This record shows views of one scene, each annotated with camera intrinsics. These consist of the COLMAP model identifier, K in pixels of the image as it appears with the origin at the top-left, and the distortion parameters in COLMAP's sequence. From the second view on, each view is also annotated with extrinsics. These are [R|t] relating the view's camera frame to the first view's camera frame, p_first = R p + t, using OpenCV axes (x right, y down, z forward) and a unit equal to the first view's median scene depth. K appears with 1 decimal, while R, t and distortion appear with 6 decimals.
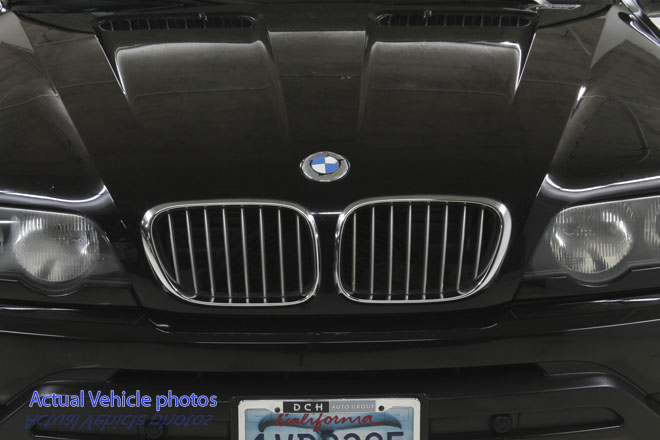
lens RADIAL K [[925.5, 0, 330.0], [0, 925.5, 220.0], [0, 0, 1]] dist [-0.004423, -0.018820]
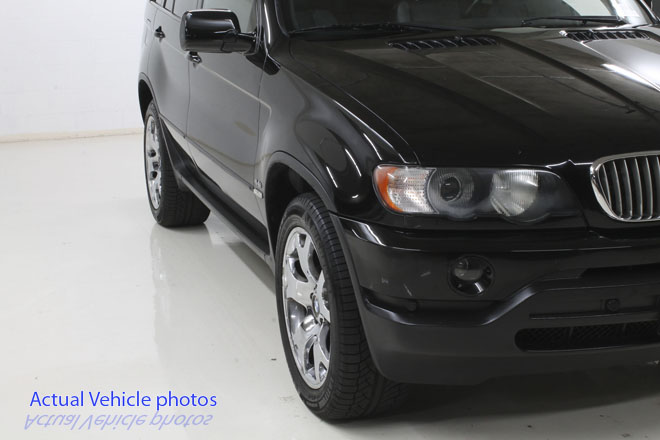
lens RADIAL K [[672.4, 0, 330.0], [0, 672.4, 220.0], [0, 0, 1]] dist [0.004350, 0.010373]
pose [[0.983424, -0.080475, 0.162482, -0.797337], [0.074820, 0.996369, 0.040639, 0.006394], [-0.165163, -0.027809, 0.985874, -0.012897]]
